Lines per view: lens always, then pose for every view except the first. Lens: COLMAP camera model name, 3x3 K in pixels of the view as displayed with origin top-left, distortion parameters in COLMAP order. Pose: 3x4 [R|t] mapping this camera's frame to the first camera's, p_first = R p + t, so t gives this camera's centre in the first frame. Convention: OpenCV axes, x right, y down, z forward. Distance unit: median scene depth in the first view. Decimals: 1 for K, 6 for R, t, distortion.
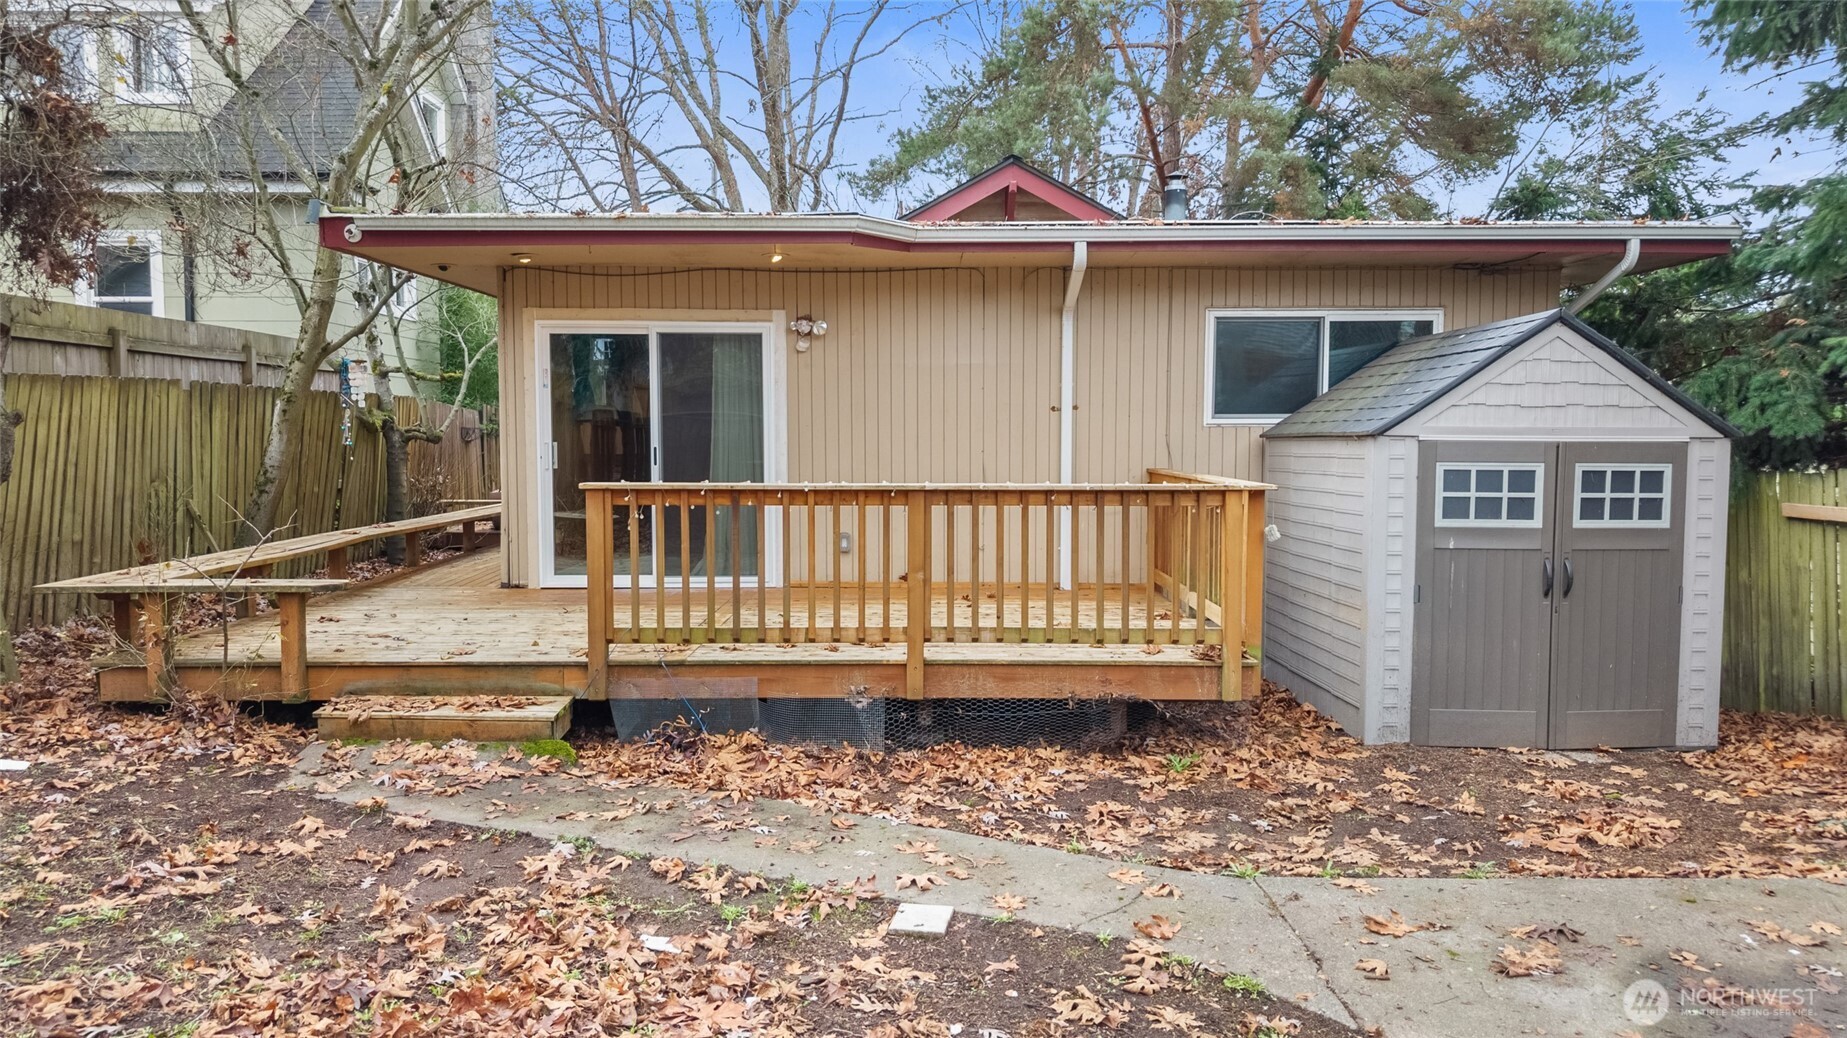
lens RADIAL K [[1276.9, 0, 925.3], [0, 1276.9, 514.7], [0, 0, 1]] dist [0.006065, -0.007590]
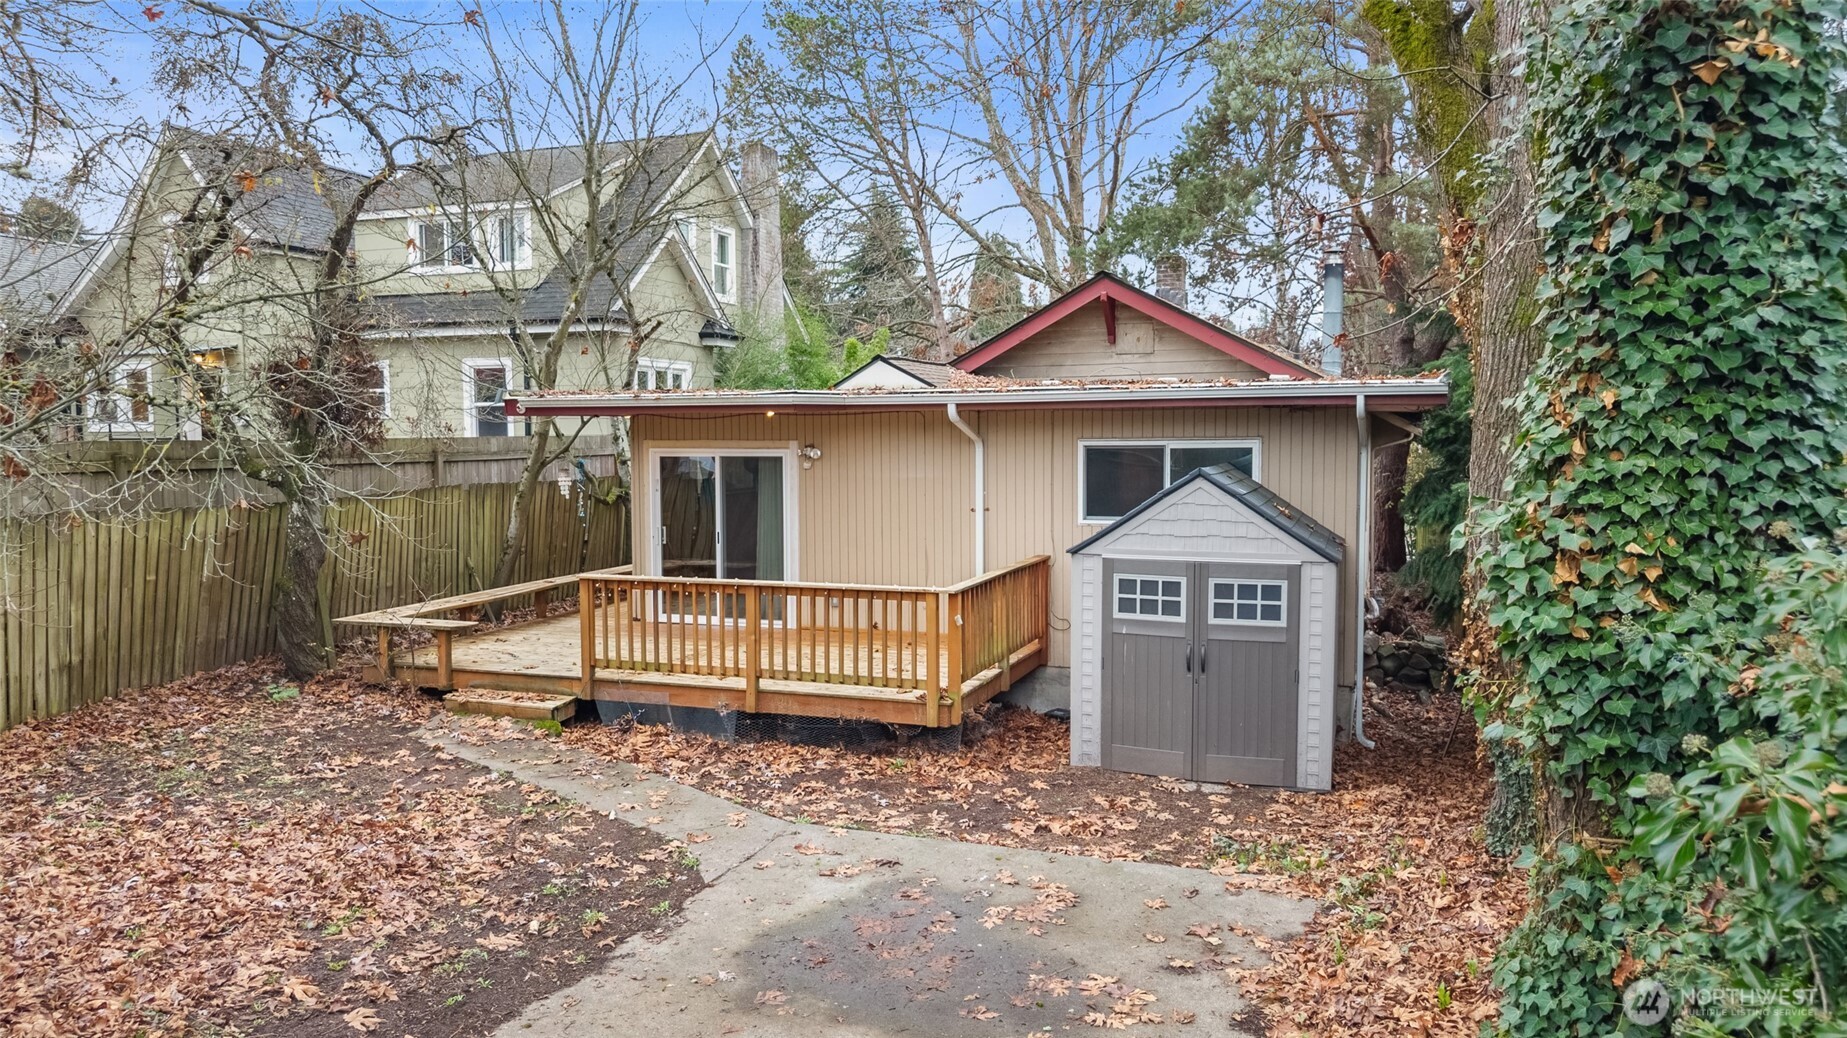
lens RADIAL K [[1276.9, 0, 919.9], [0, 1276.9, 517.3], [0, 0, 1]] dist [0.006065, -0.007590]
pose [[0.938356, 0.018288, -0.345187, 0.692706], [-0.016809, 0.999832, 0.007279, -0.111588], [0.345262, -0.001029, 0.938506, -0.428648]]
